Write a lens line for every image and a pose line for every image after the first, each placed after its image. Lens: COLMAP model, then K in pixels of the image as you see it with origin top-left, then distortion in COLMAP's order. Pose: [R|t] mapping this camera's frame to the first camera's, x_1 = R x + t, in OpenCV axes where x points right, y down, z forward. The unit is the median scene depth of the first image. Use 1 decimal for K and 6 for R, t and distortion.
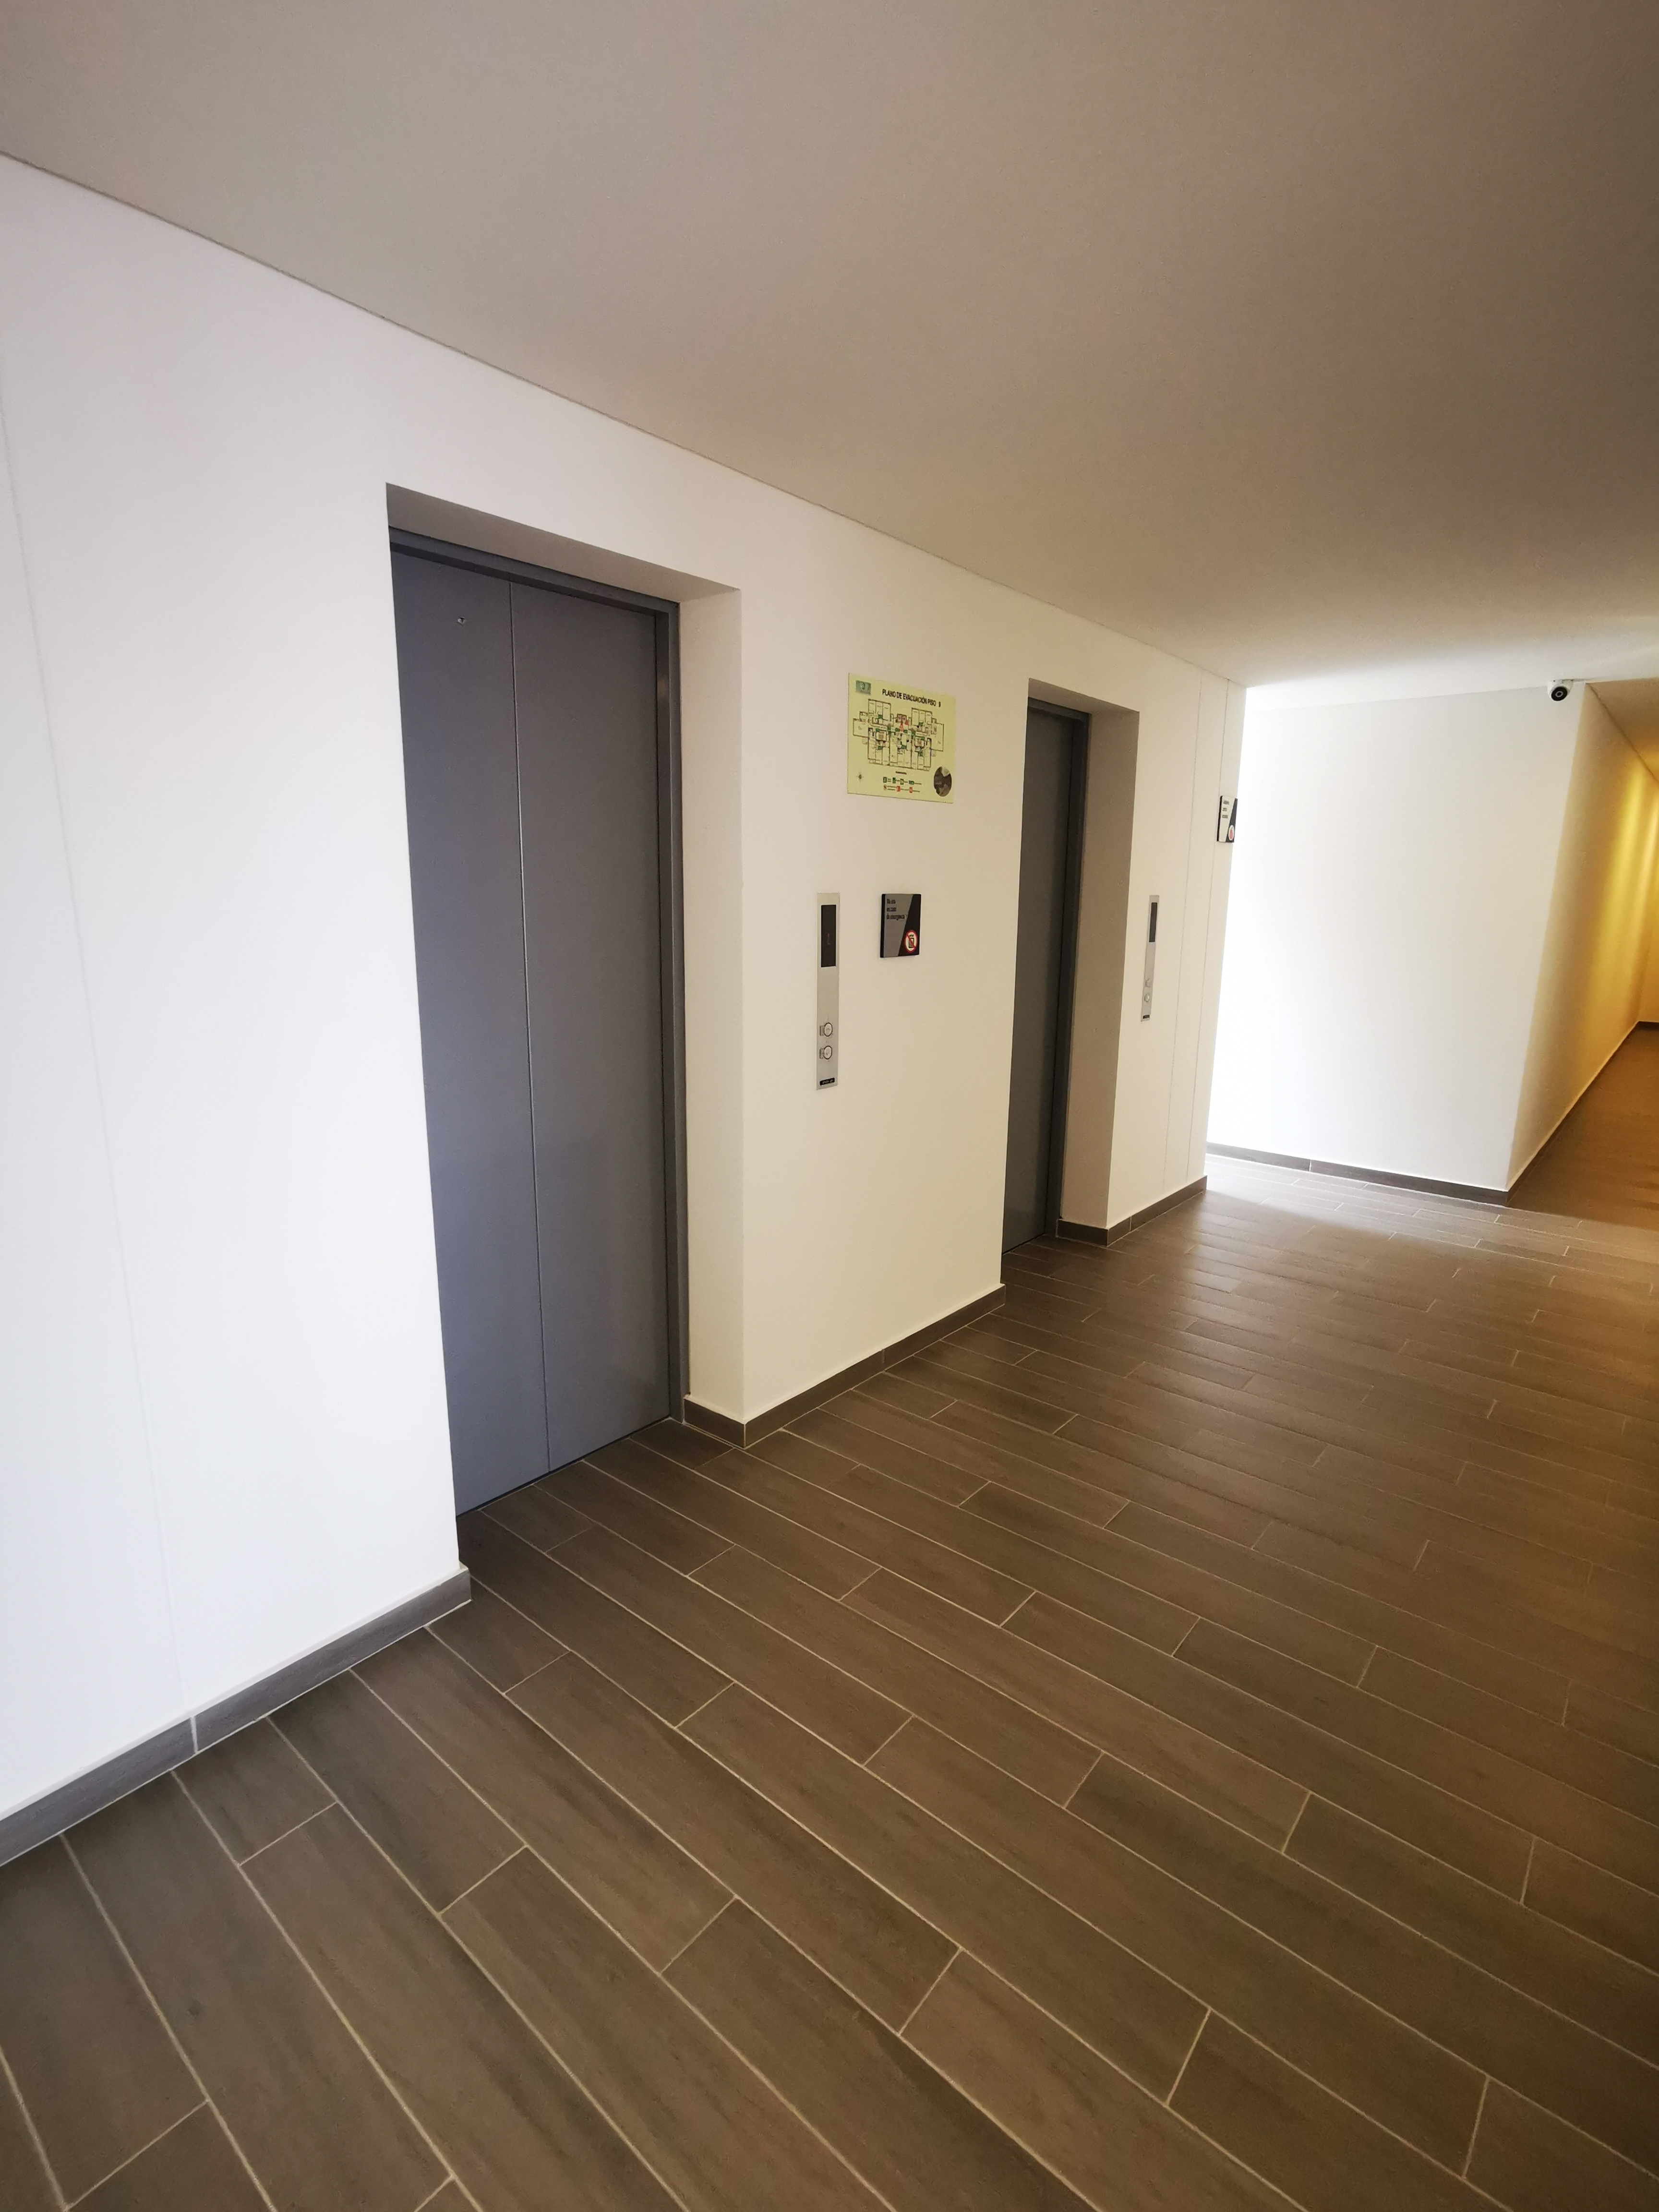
lens RADIAL K [[1064.5, 0, 829.5], [0, 1064.5, 1106.0], [0, 0, 1]] dist [-0.057555, 0.048612]
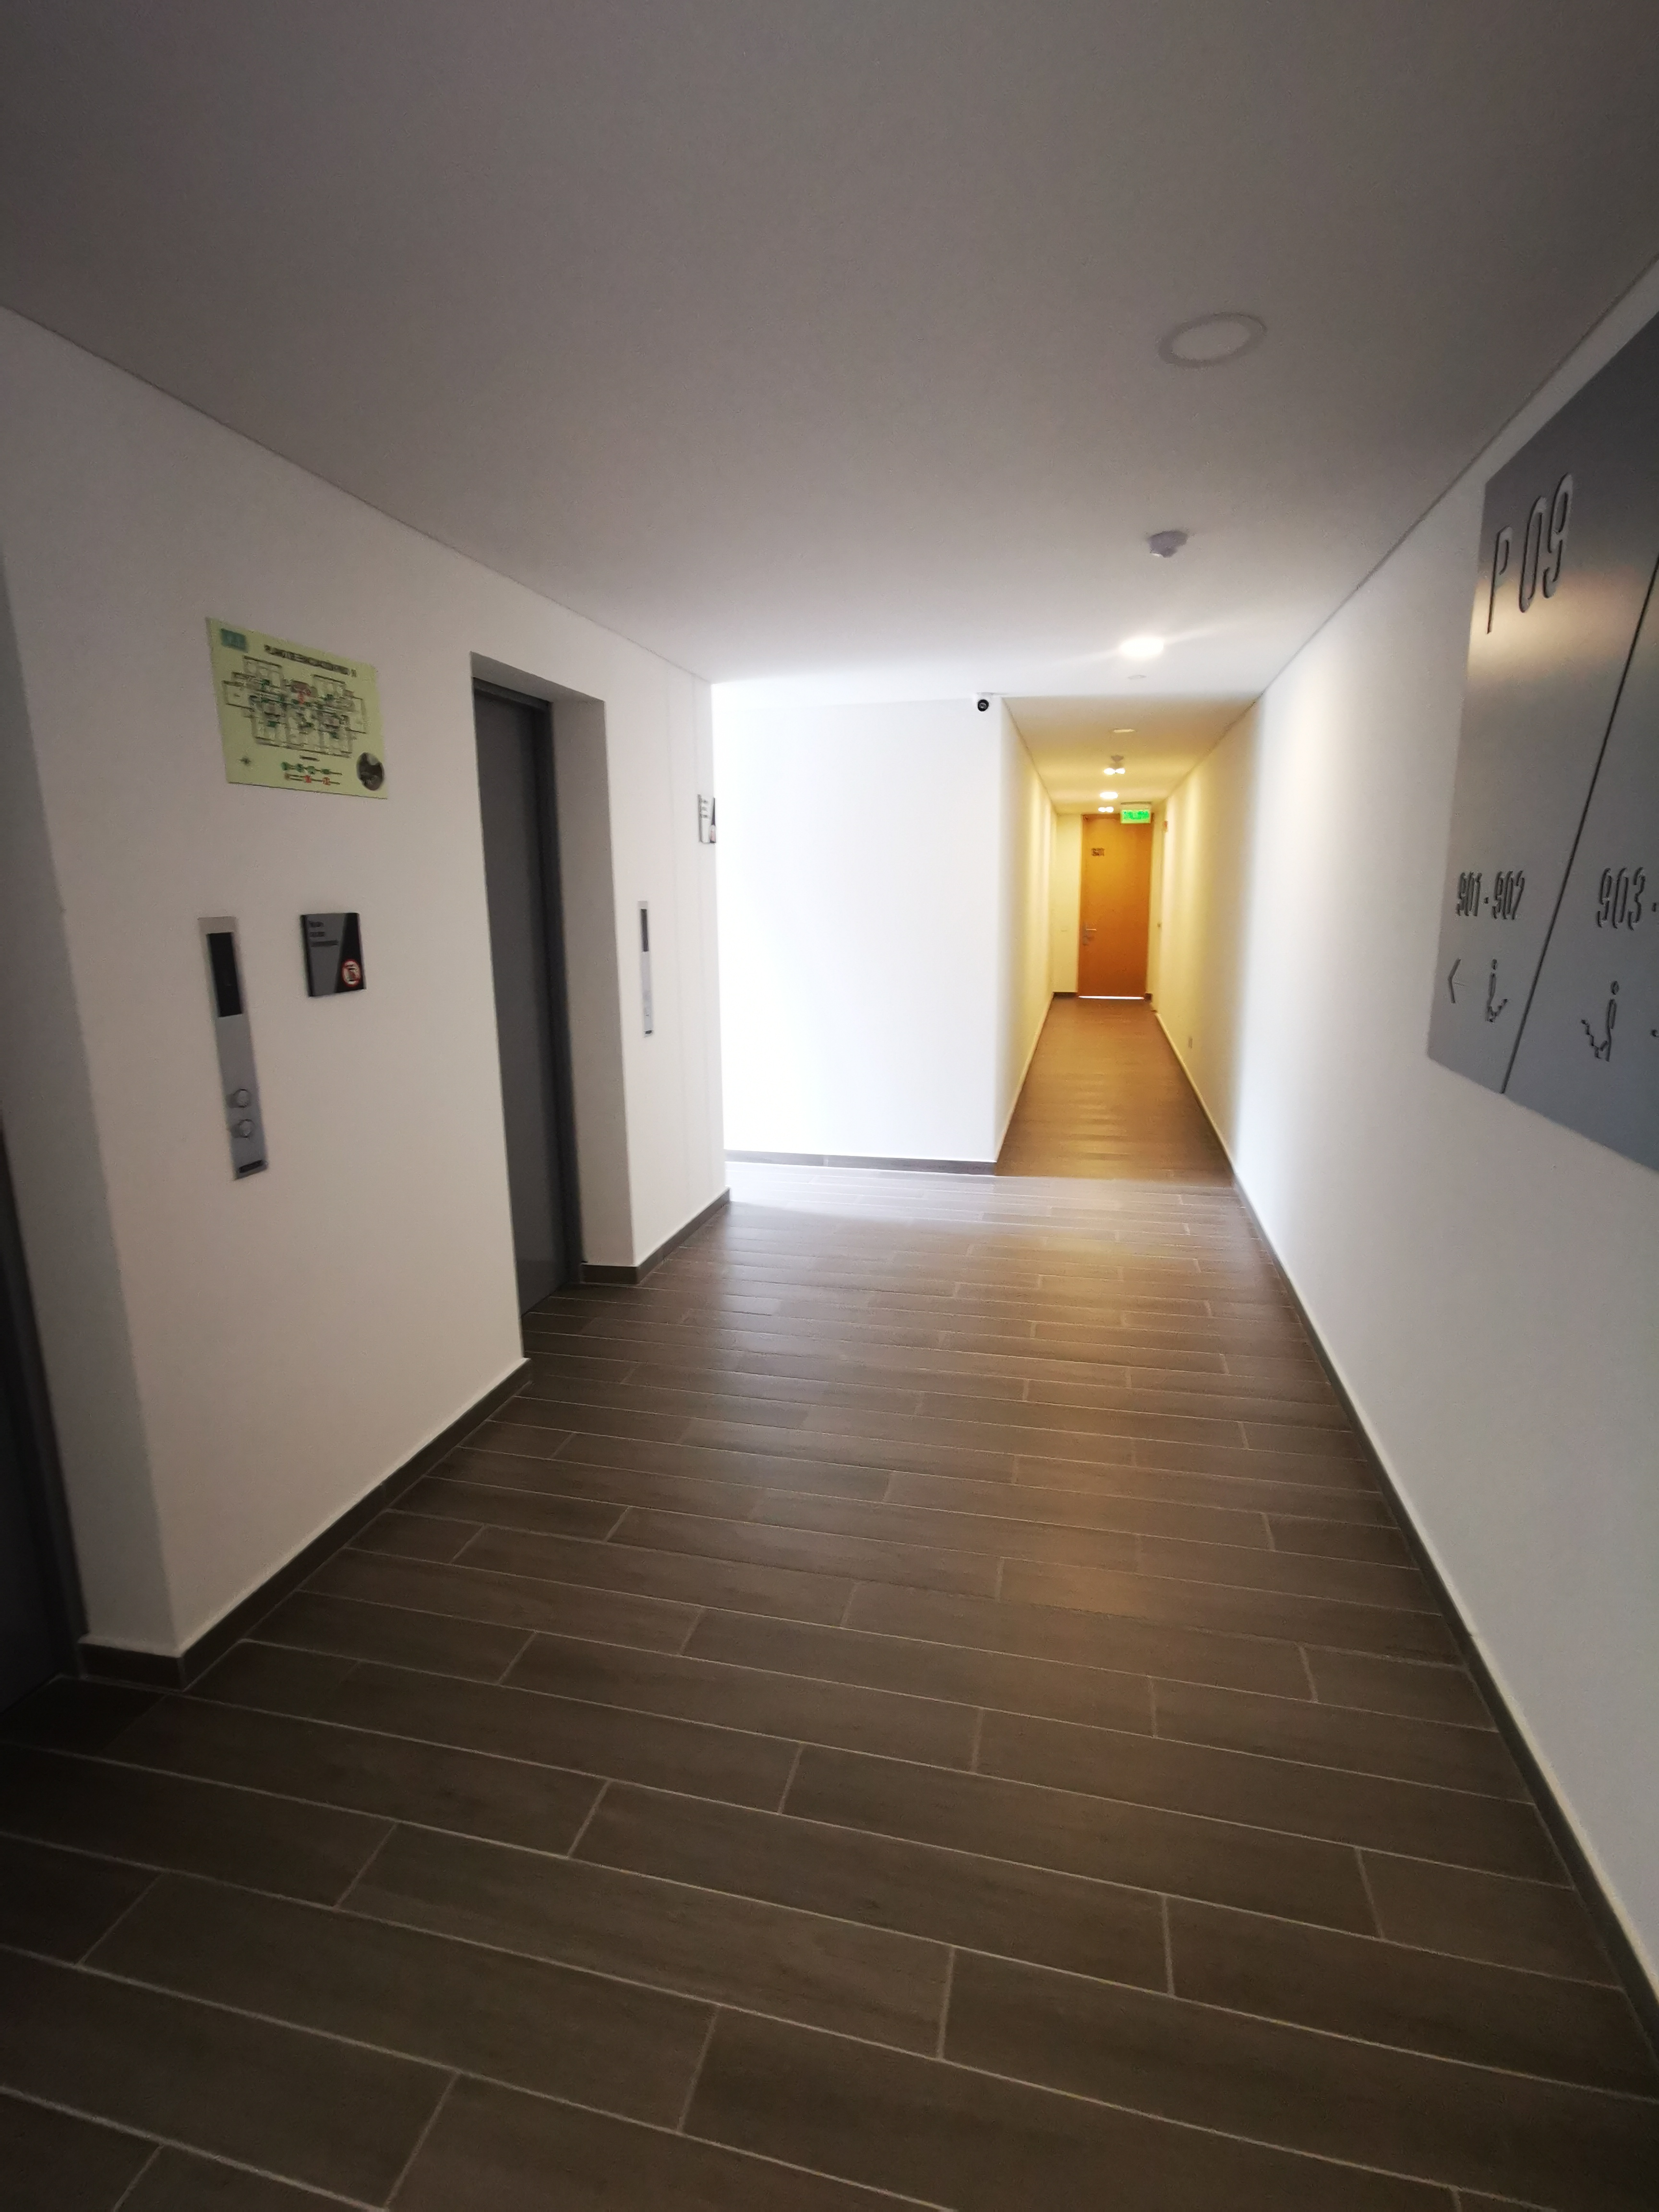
lens RADIAL K [[1064.5, 0, 829.5], [0, 1064.5, 1106.0], [0, 0, 1]] dist [-0.057555, 0.048612]
pose [[0.893856, -0.115342, 0.433265, 0.043914], [0.118416, 0.992763, 0.019989, -0.029947], [-0.432435, 0.033438, 0.901045, 0.141952]]
